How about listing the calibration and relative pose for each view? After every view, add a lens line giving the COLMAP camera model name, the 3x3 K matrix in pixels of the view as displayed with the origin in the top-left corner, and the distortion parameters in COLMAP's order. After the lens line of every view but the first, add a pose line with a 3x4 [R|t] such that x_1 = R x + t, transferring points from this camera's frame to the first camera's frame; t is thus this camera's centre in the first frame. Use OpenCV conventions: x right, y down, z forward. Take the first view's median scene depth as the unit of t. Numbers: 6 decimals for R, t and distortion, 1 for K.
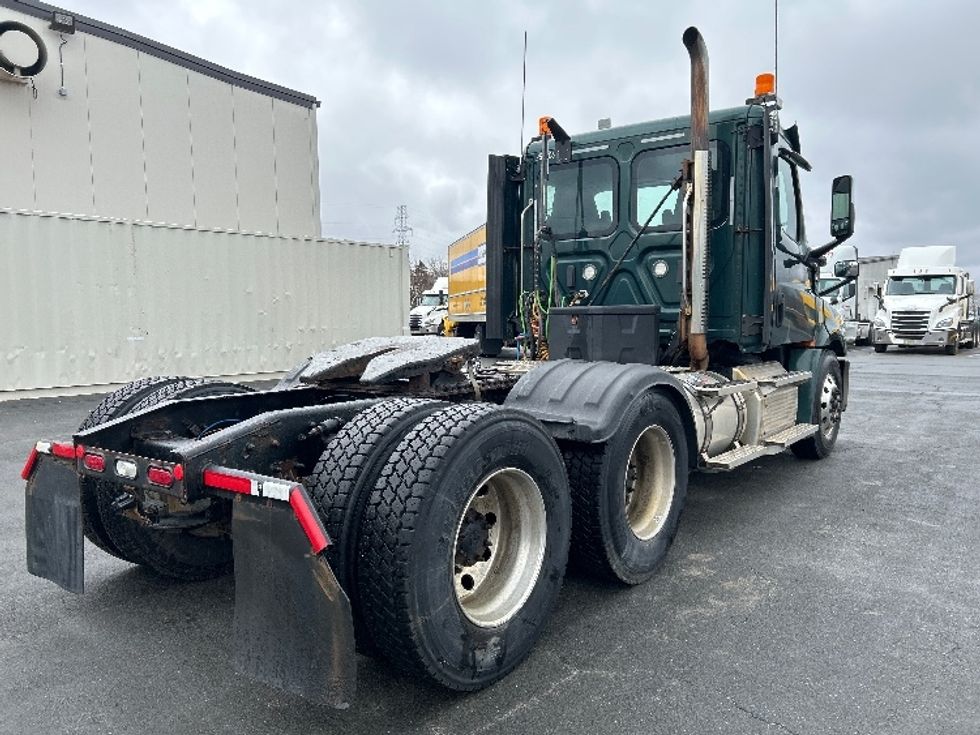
lens RADIAL K [[749.7, 0, 491.2], [0, 749.7, 365.8], [0, 0, 1]] dist [0.032700, -0.033427]
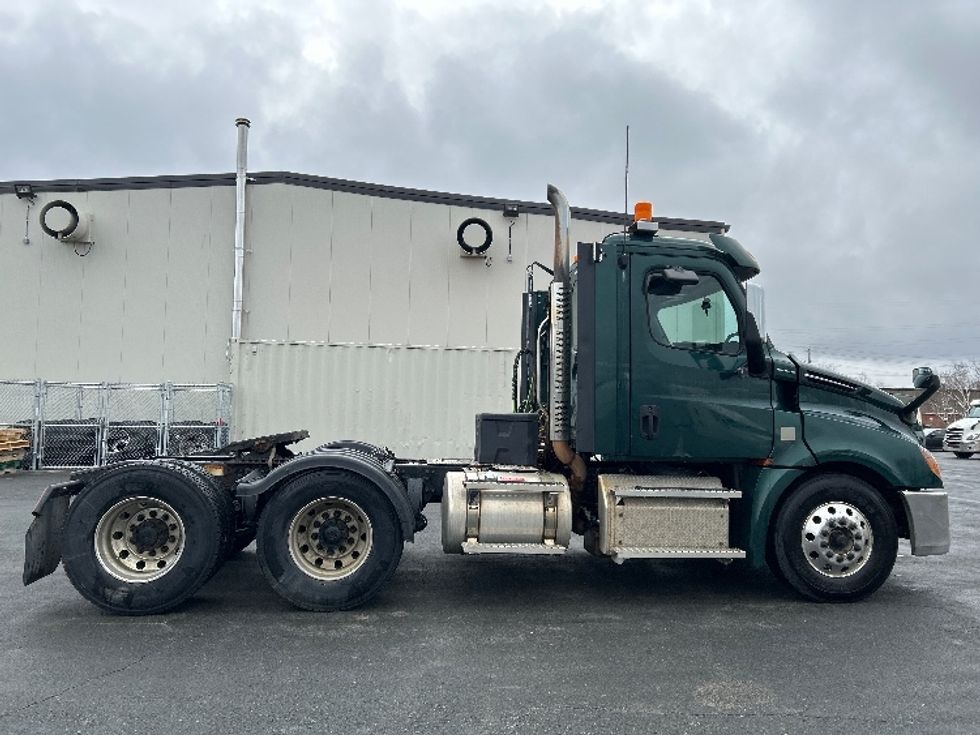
lens RADIAL K [[749.7, 0, 493.7], [0, 749.7, 369.5], [0, 0, 1]] dist [0.032700, -0.033427]
pose [[0.676921, -0.026722, -0.735570, 0.534268], [-0.075934, 0.991474, -0.105898, -0.011179], [0.732128, 0.127539, 0.669120, 0.095154]]
